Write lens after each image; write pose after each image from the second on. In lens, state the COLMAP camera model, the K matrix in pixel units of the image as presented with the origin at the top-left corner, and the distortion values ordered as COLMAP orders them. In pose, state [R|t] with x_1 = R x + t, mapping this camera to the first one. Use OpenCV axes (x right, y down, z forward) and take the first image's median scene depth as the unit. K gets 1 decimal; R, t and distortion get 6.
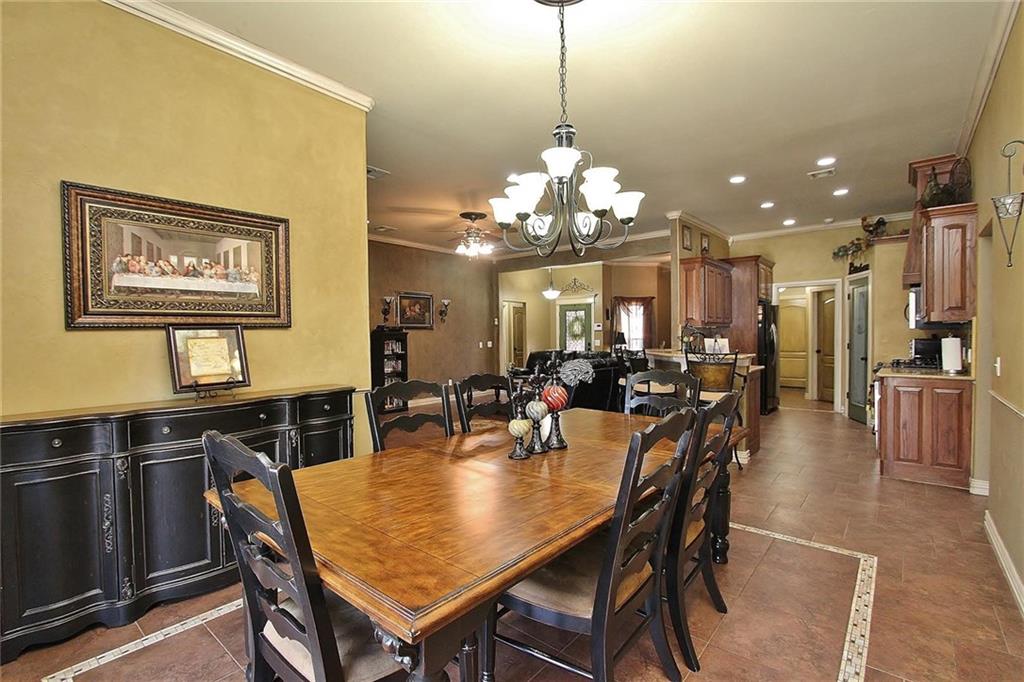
lens RADIAL K [[471.7, 0, 509.0], [0, 471.7, 344.0], [0, 0, 1]] dist [-0.020386, 0.003381]
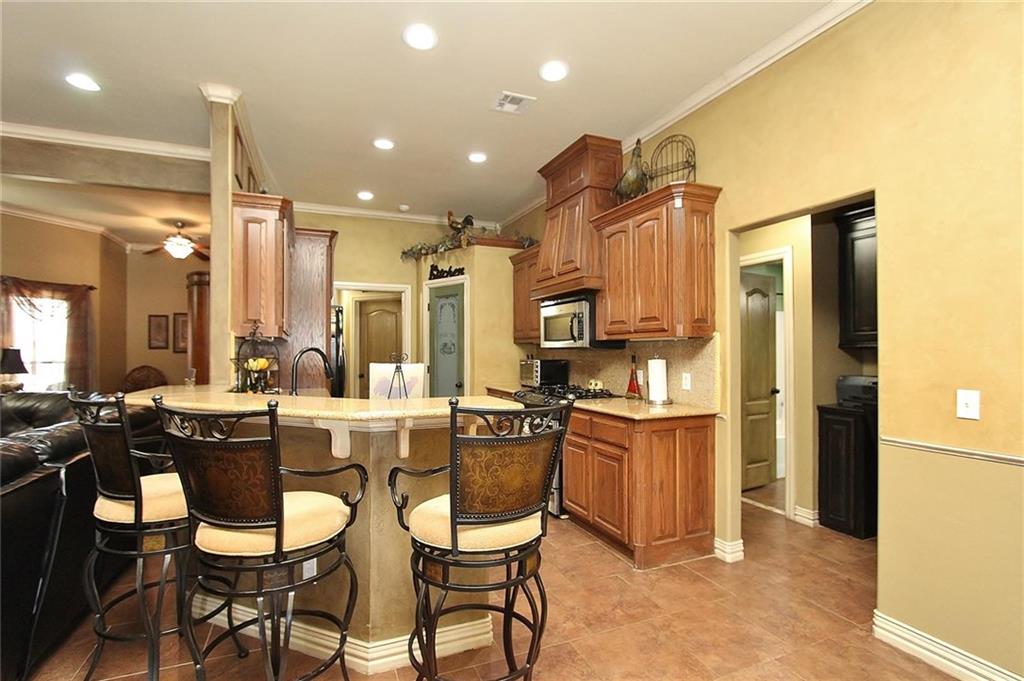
lens RADIAL K [[471.7, 0, 503.9], [0, 471.7, 346.1], [0, 0, 1]] dist [-0.020386, 0.003381]
pose [[0.461339, 0.019022, 0.887020, 0.063393], [0.015174, 0.999455, -0.029325, -0.008313], [-0.887094, 0.026988, 0.460799, 0.444711]]
